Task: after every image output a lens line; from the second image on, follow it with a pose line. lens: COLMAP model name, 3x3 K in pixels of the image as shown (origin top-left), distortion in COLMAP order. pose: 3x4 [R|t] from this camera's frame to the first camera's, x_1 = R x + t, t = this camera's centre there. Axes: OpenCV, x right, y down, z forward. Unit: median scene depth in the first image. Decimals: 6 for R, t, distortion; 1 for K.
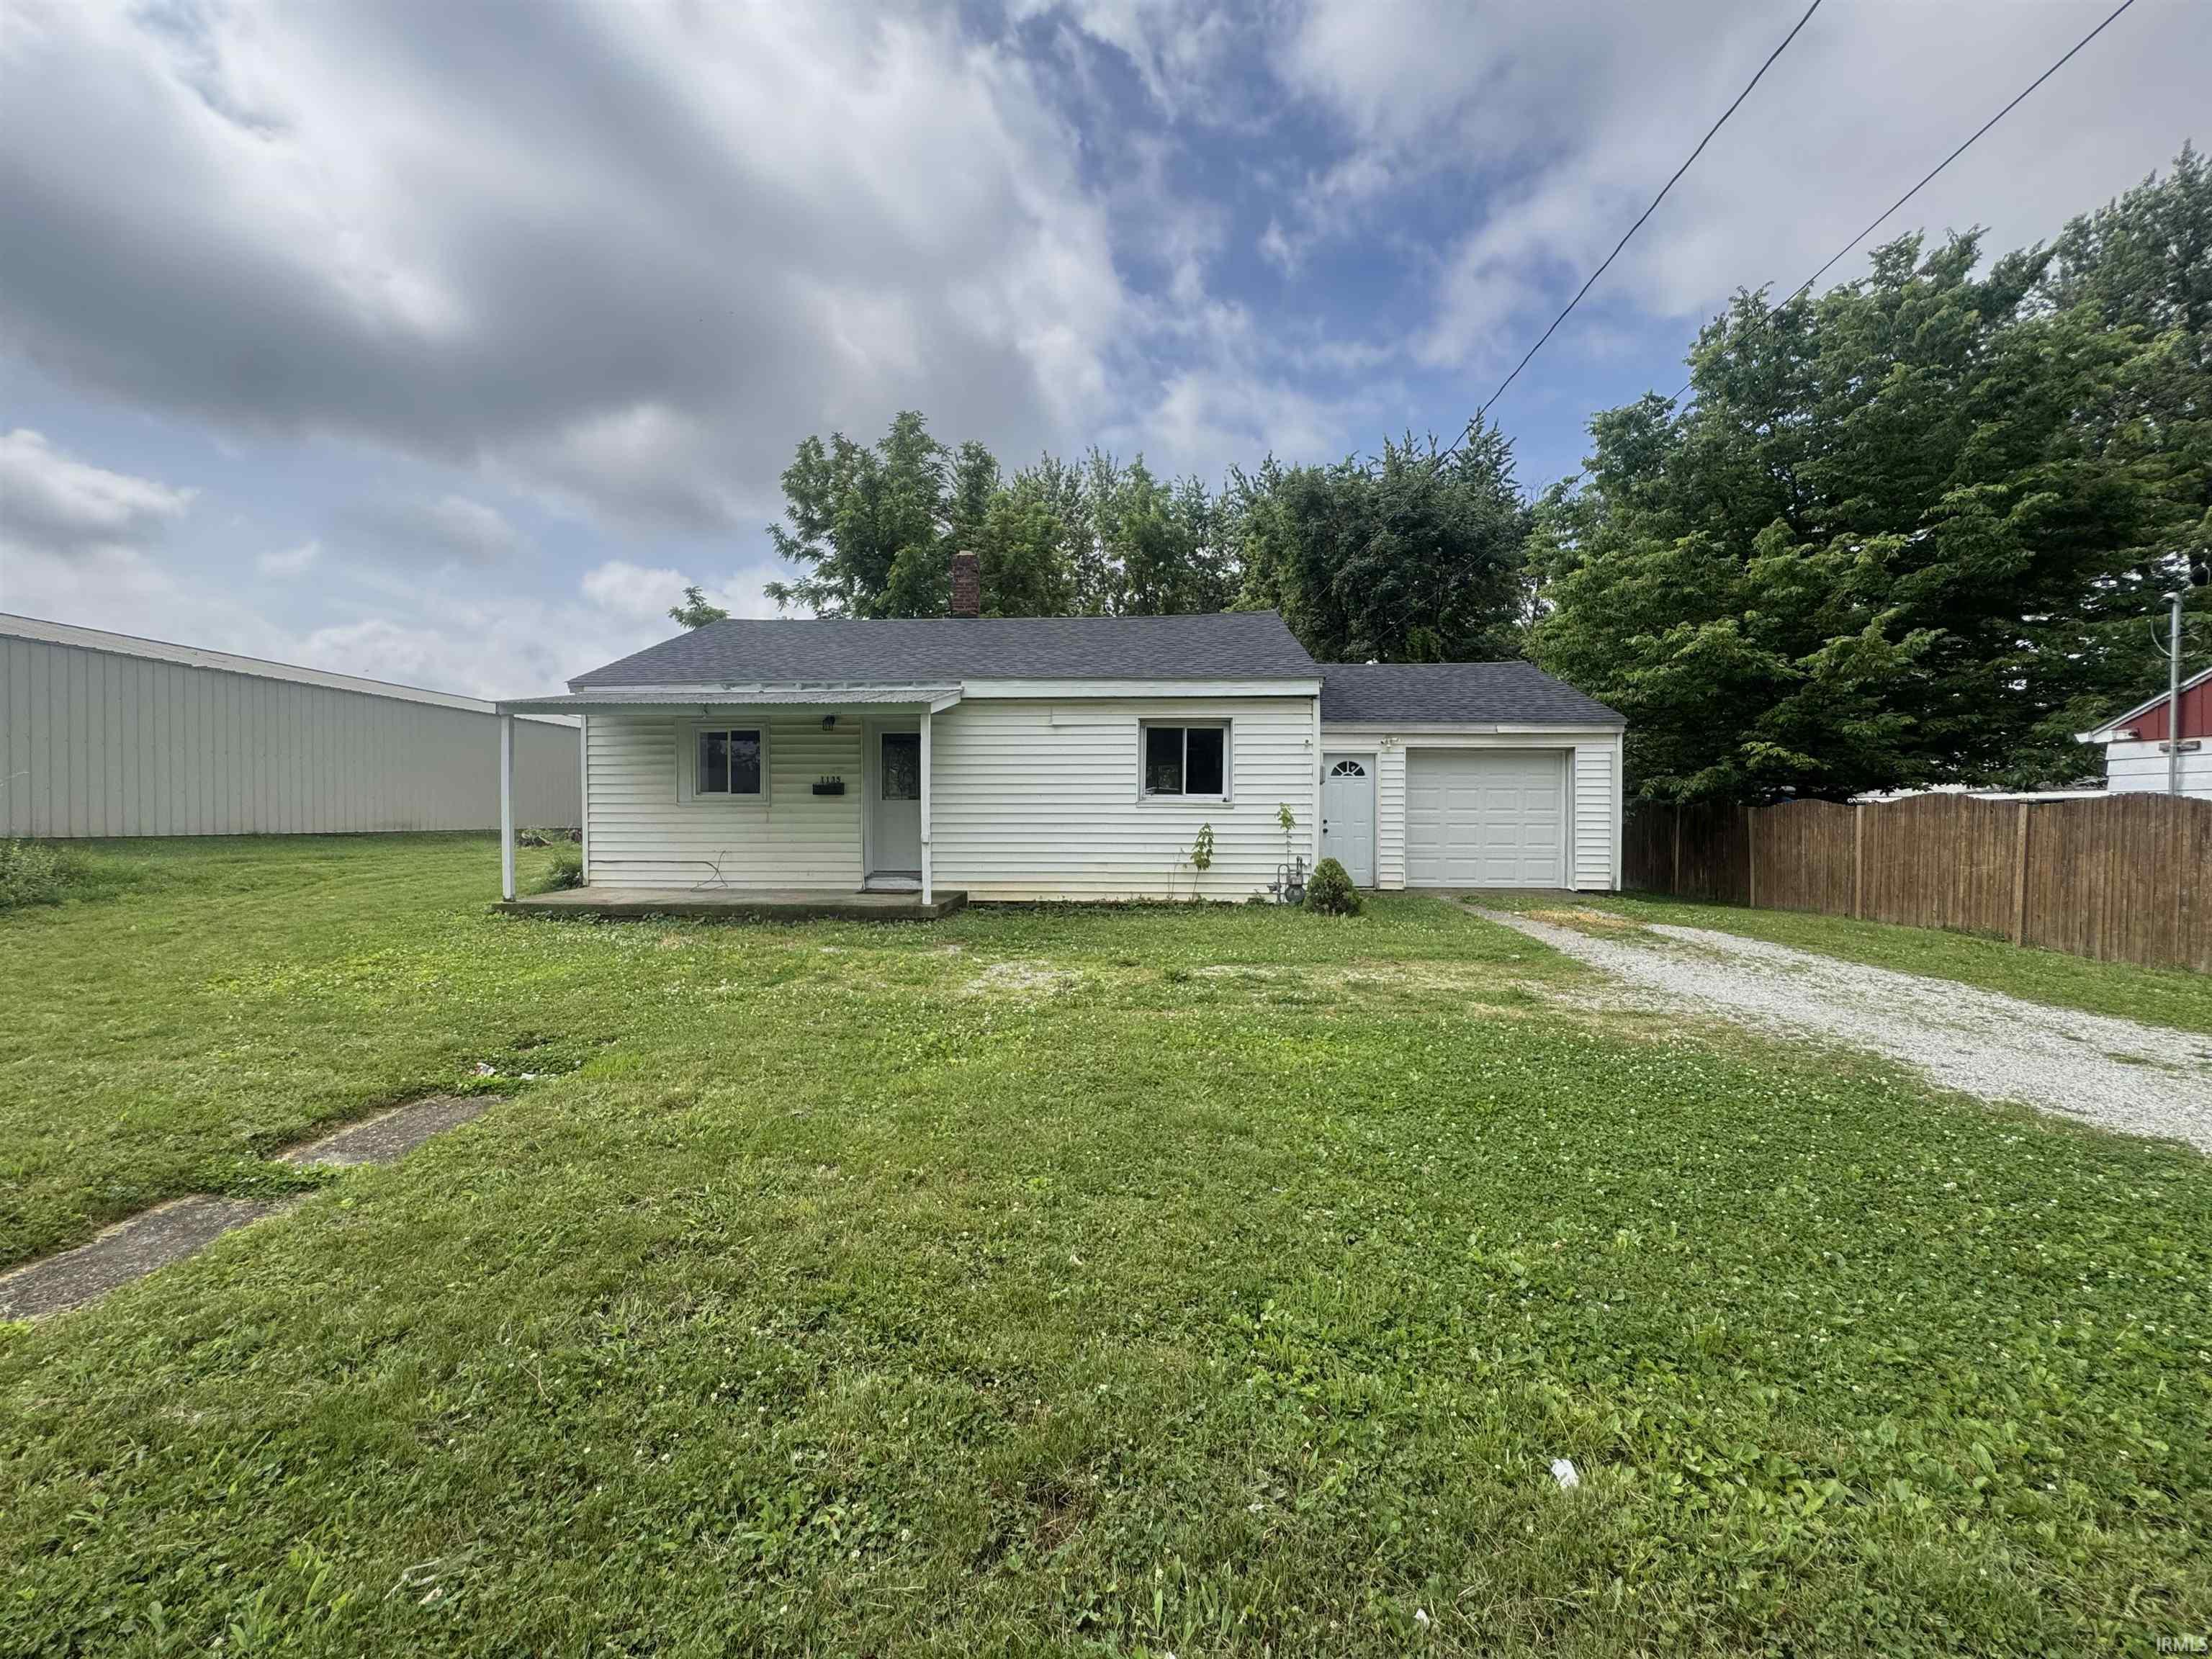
lens RADIAL K [[888.3, 0, 1102.7], [0, 888.3, 823.0], [0, 0, 1]] dist [-0.003101, -0.000087]
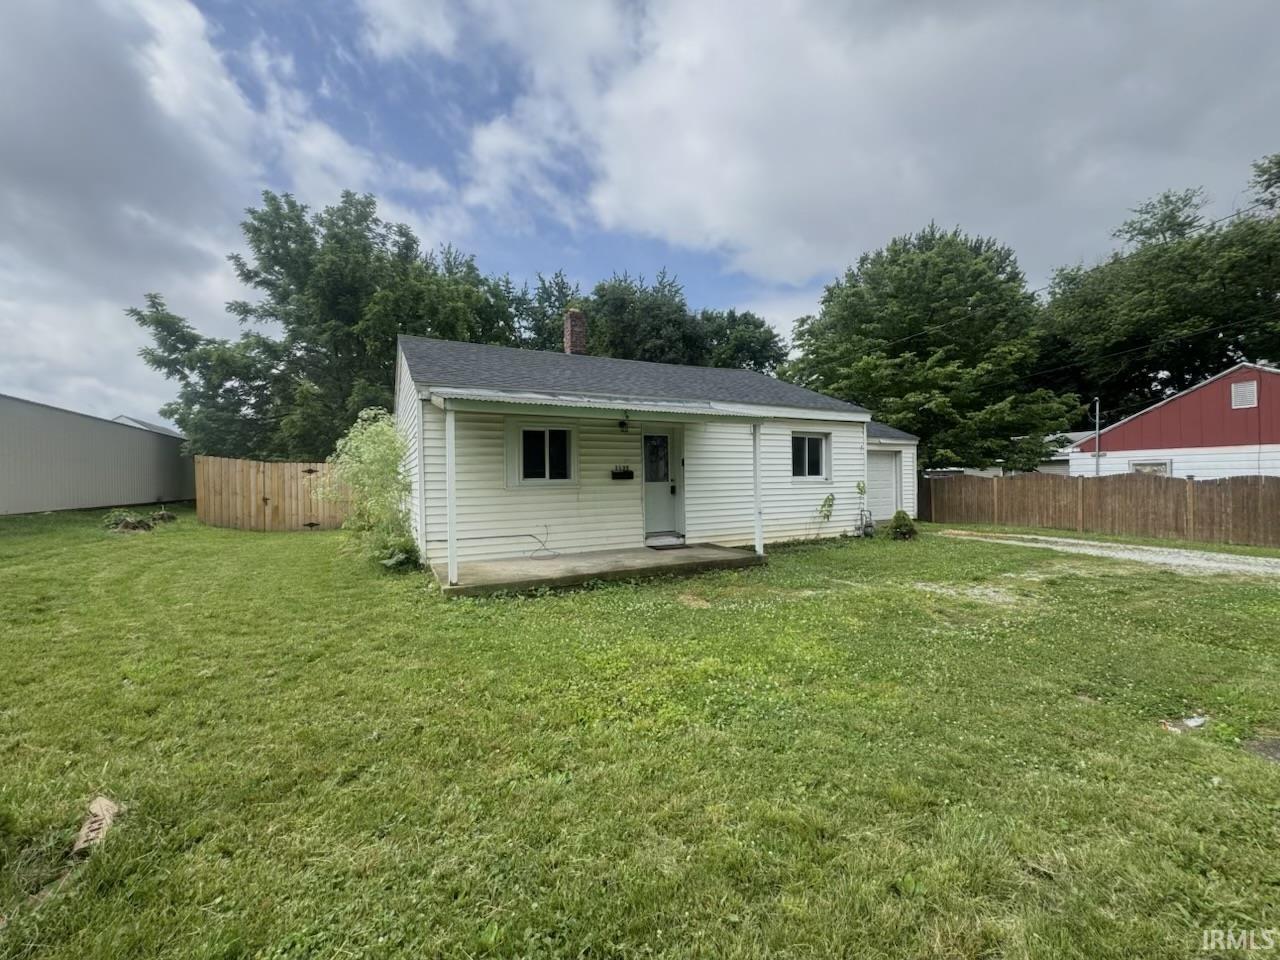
lens RADIAL K [[507.8, 0, 640.0], [0, 507.8, 480.0], [0, 0, 1]] dist [-0.003067, -0.000274]
pose [[0.864846, -0.015372, 0.501801, -0.667345], [0.019352, 0.999809, -0.002724, -0.028066], [-0.501663, 0.012067, 0.864979, 0.316025]]
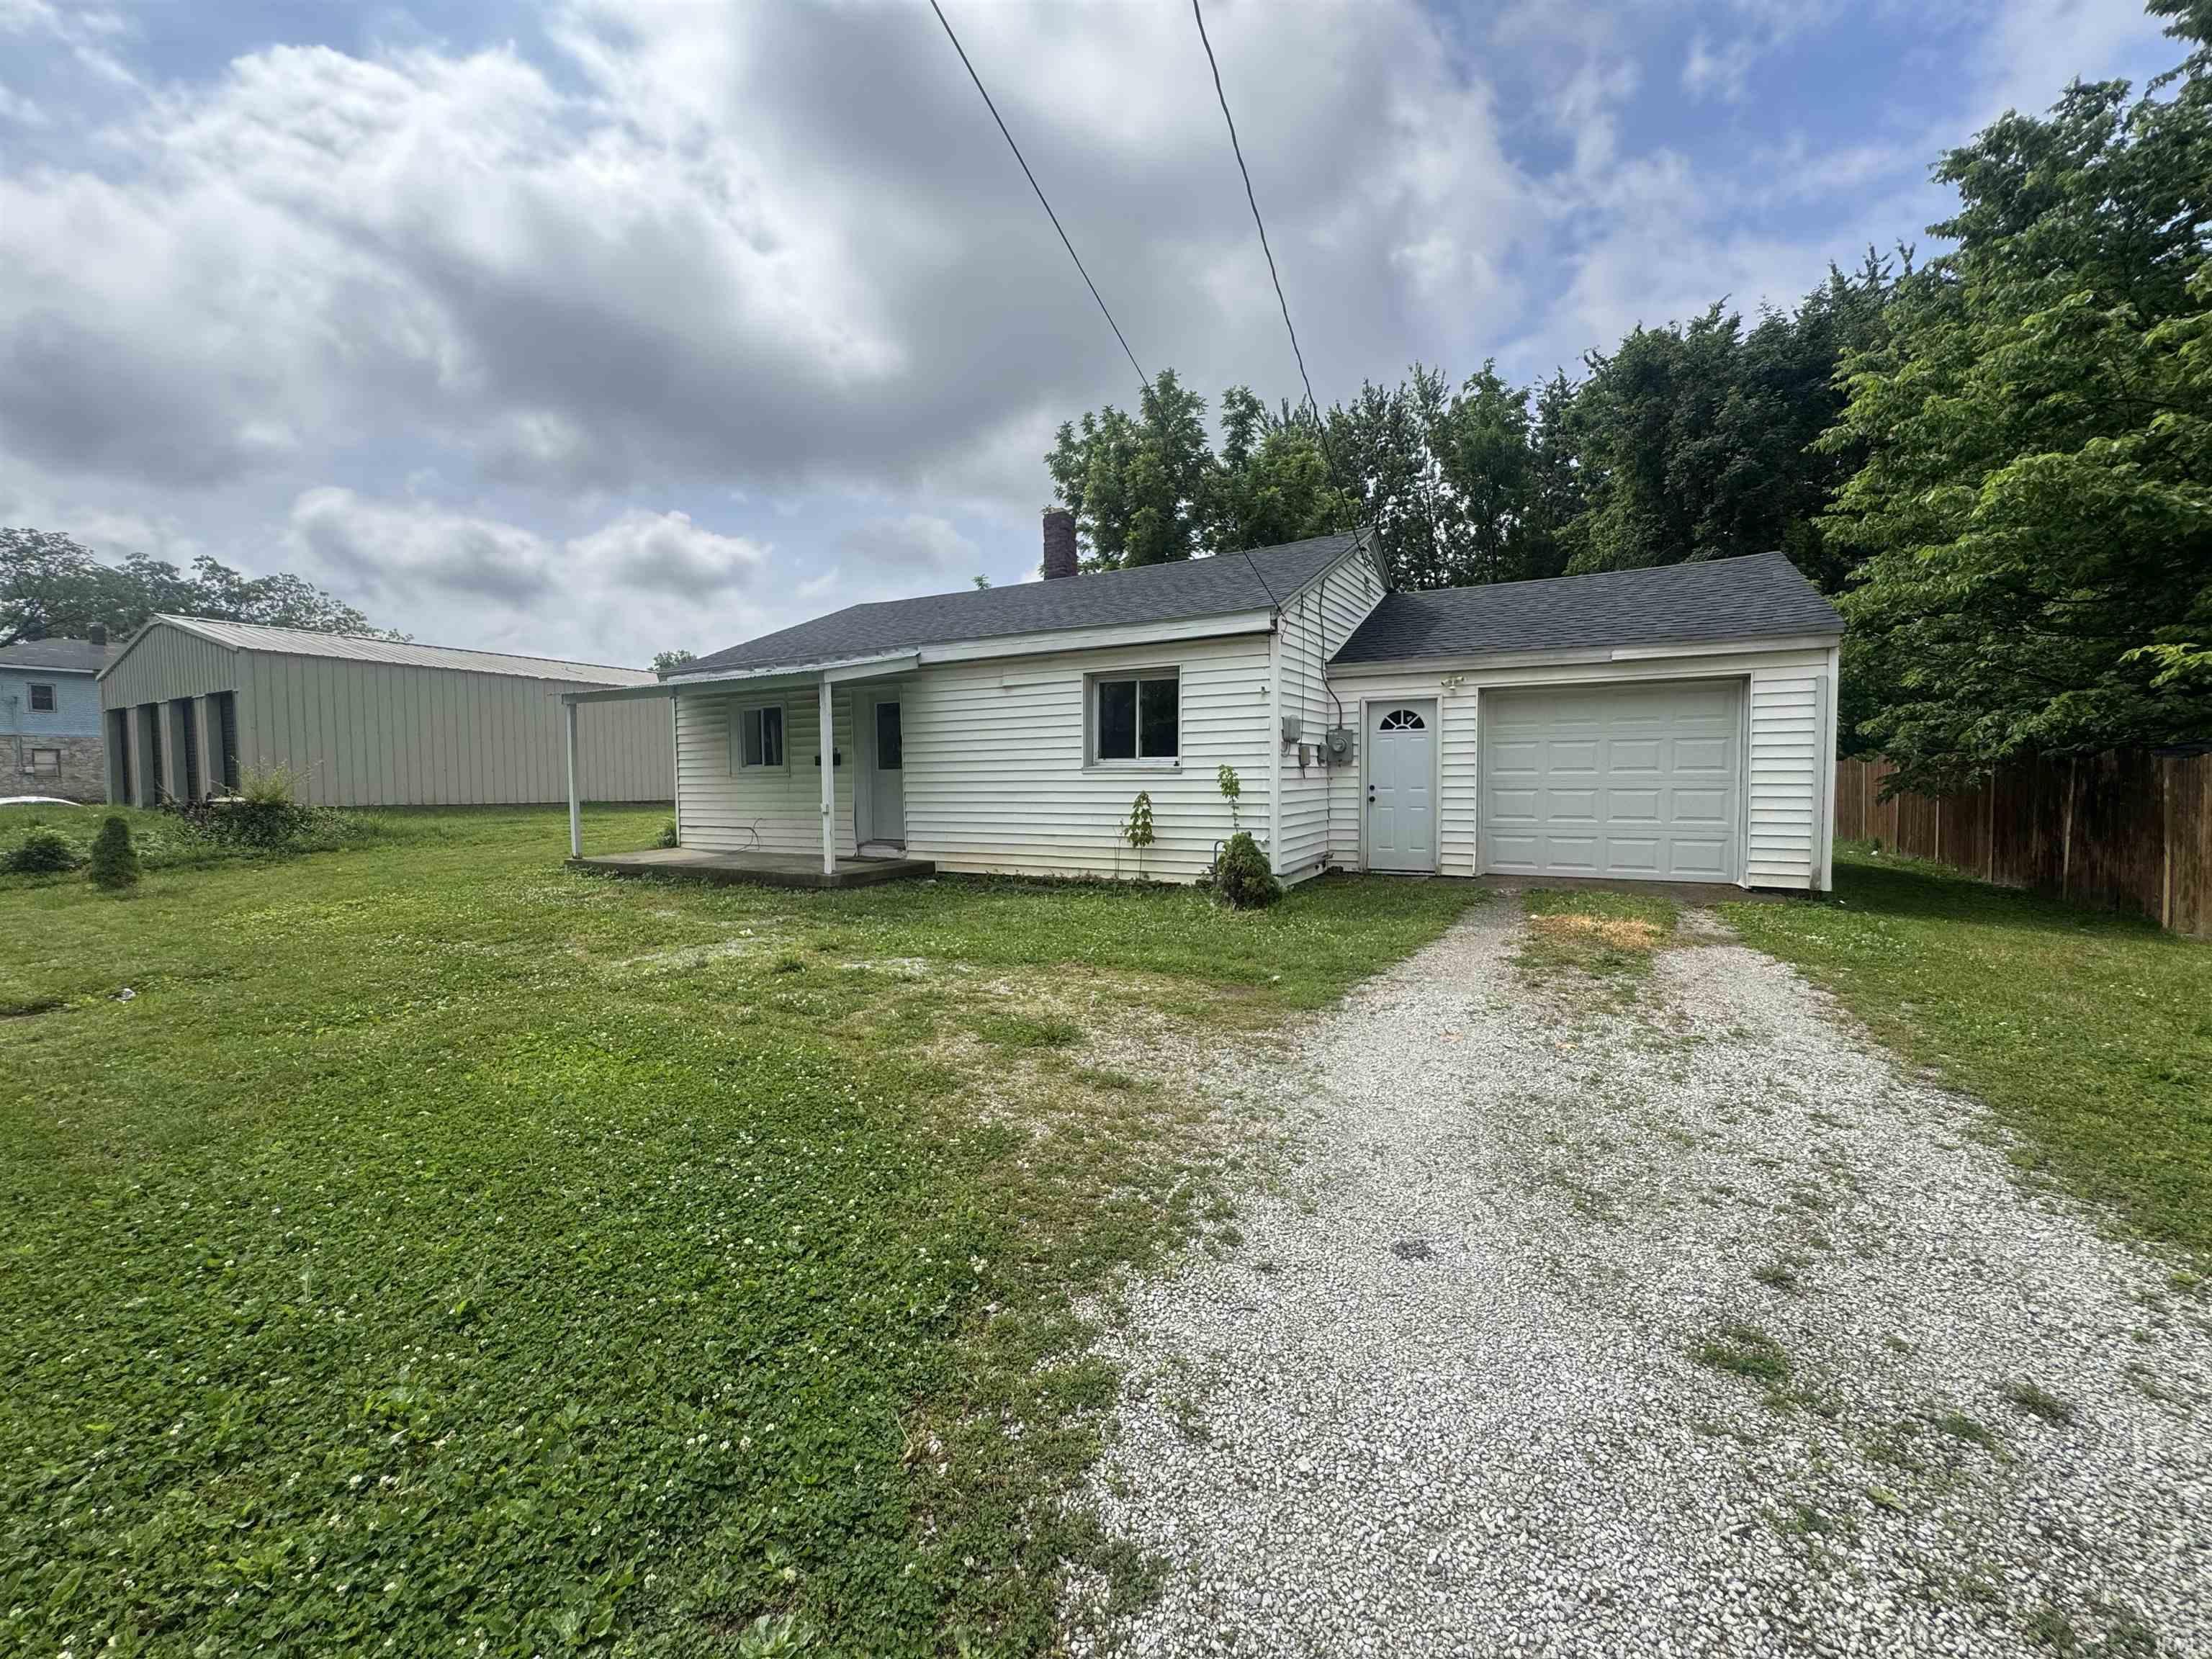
lens RADIAL K [[877.6, 0, 1106.0], [0, 877.6, 829.5], [0, 0, 1]] dist [-0.003067, -0.000274]
pose [[0.895759, 0.015544, -0.444269, 0.442502], [0.006368, 0.998837, 0.047785, -0.003530], [0.444495, -0.045633, 0.894618, 0.214414]]
